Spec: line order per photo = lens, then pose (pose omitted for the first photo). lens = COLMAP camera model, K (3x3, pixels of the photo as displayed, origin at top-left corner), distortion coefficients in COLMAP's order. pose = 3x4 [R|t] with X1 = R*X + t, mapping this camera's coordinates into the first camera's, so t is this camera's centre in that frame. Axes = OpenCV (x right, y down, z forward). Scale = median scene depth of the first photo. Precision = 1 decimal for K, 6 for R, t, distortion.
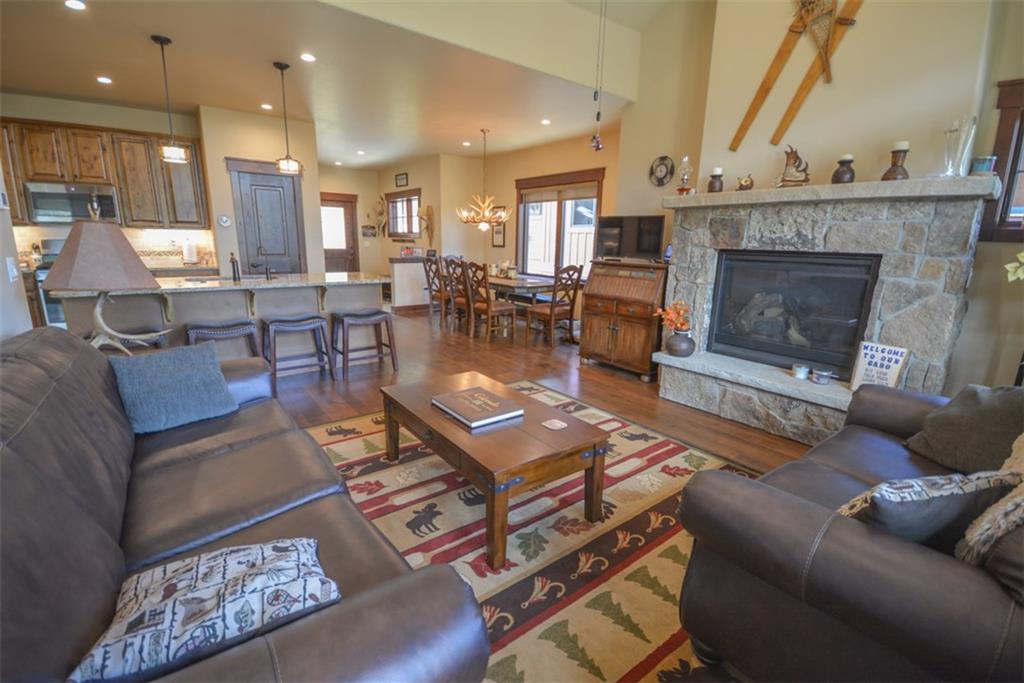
lens RADIAL K [[448.5, 0, 510.1], [0, 448.5, 342.9], [0, 0, 1]] dist [0.012189, -0.013533]
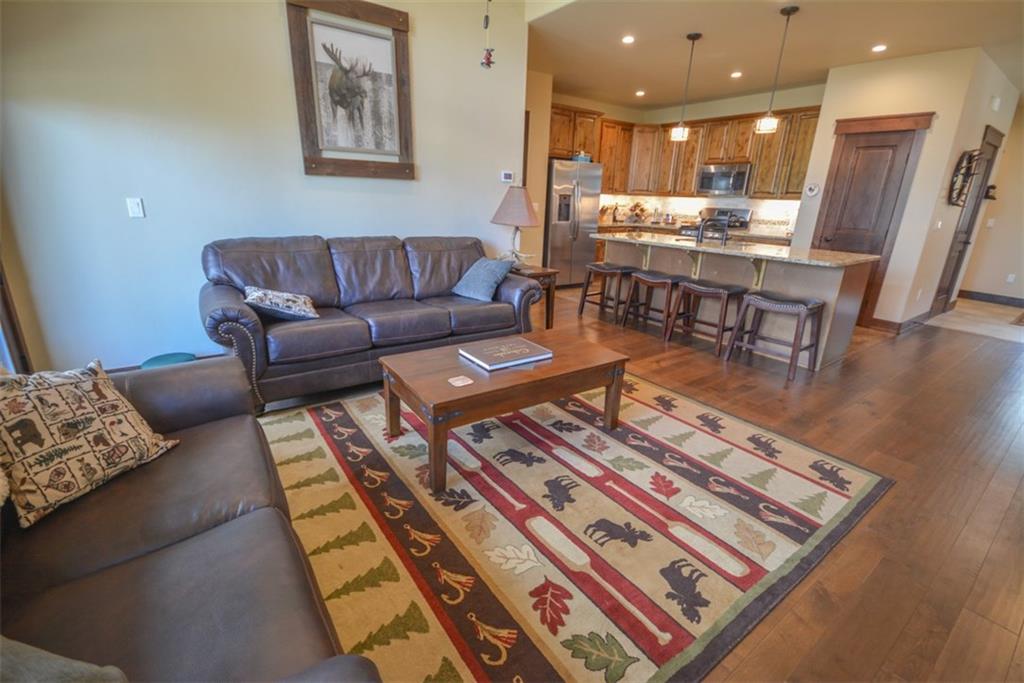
lens RADIAL K [[448.5, 0, 510.8], [0, 448.5, 343.1], [0, 0, 1]] dist [0.012189, -0.013533]
pose [[-0.025061, 0.291322, -0.956297, 0.487536], [-0.257407, 0.922462, 0.287760, -0.098491], [0.965978, 0.253369, 0.051871, 0.502483]]
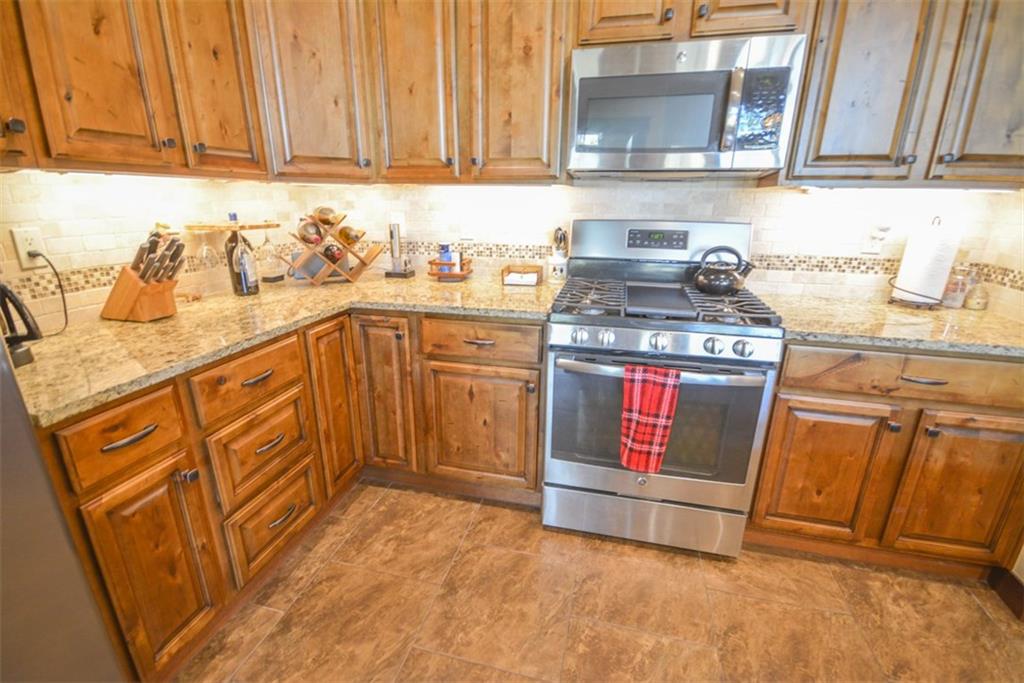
lens RADIAL K [[448.5, 0, 512.9], [0, 448.5, 342.7], [0, 0, 1]] dist [0.012189, -0.013533]
pose [[0.621962, 0.224195, -0.750267, -0.847106], [-0.172626, 0.973821, 0.147893, -0.194727], [0.763783, 0.037531, 0.644381, 0.786161]]
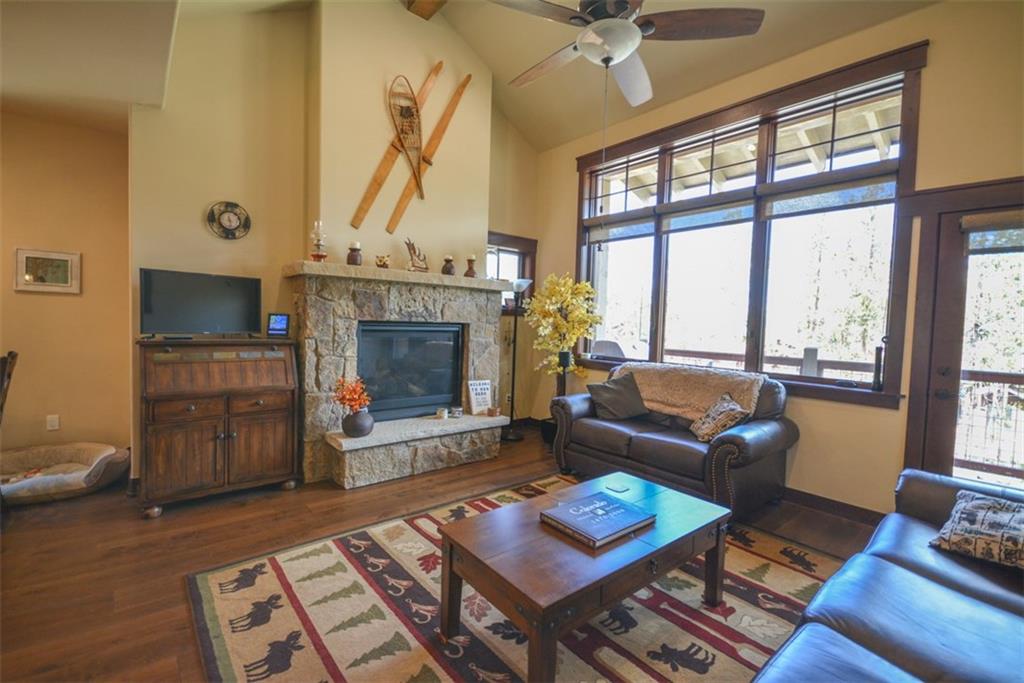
lens RADIAL K [[448.5, 0, 511.9], [0, 448.5, 341.7], [0, 0, 1]] dist [0.012189, -0.013533]
pose [[-0.045324, -0.070562, 0.996477, -0.465196], [0.192725, 0.978145, 0.078030, -0.146657], [-0.980205, 0.195583, -0.030734, 0.591537]]
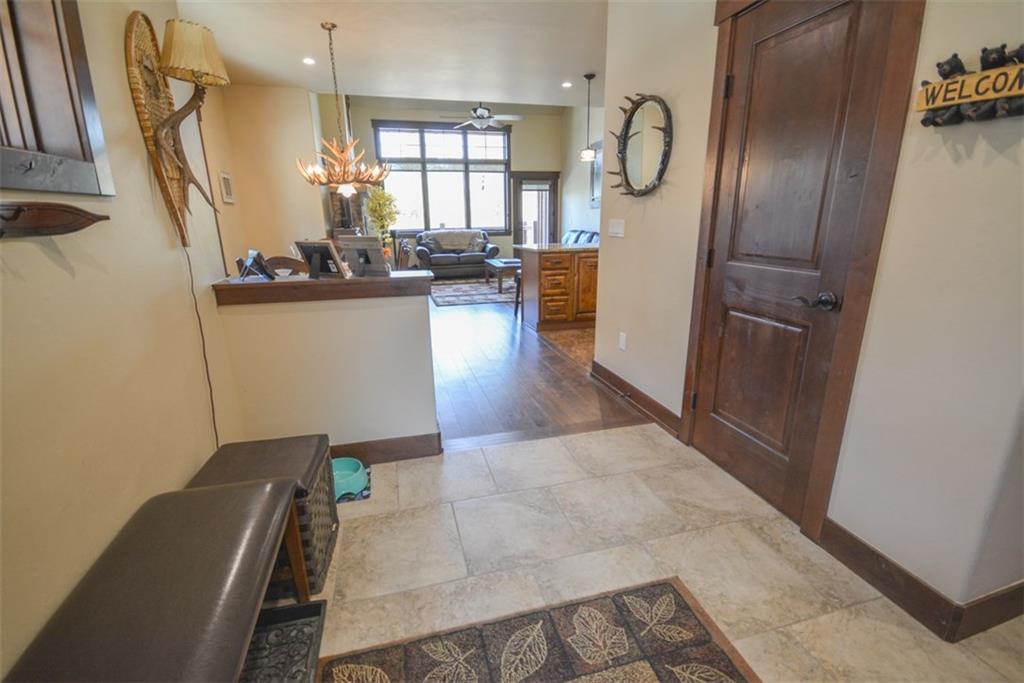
lens RADIAL K [[448.5, 0, 510.0], [0, 448.5, 339.7], [0, 0, 1]] dist [0.012189, -0.013533]
pose [[-0.926909, -0.107153, 0.359664, -0.727087], [0.078754, 0.881493, 0.465583, -0.491395], [-0.366930, 0.459878, -0.808625, 2.143093]]
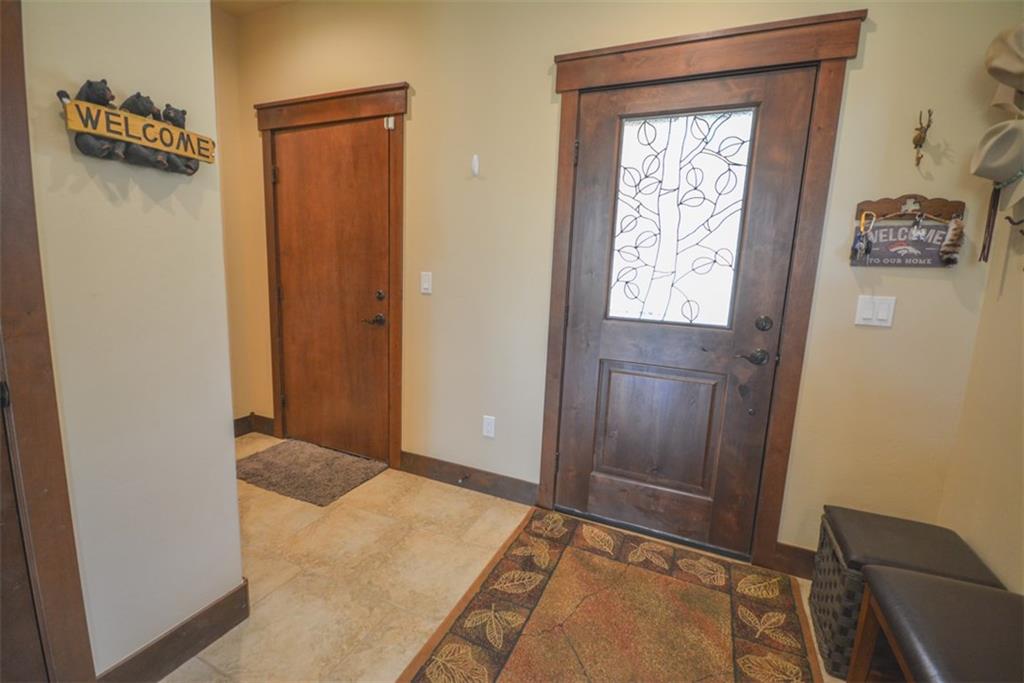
lens RADIAL K [[448.5, 0, 509.0], [0, 448.5, 341.2], [0, 0, 1]] dist [0.012189, -0.013533]
pose [[0.467323, 0.140446, -0.872859, -0.536179], [-0.228879, 0.972861, 0.033997, -0.420328], [0.853946, 0.183892, 0.486786, 1.844879]]
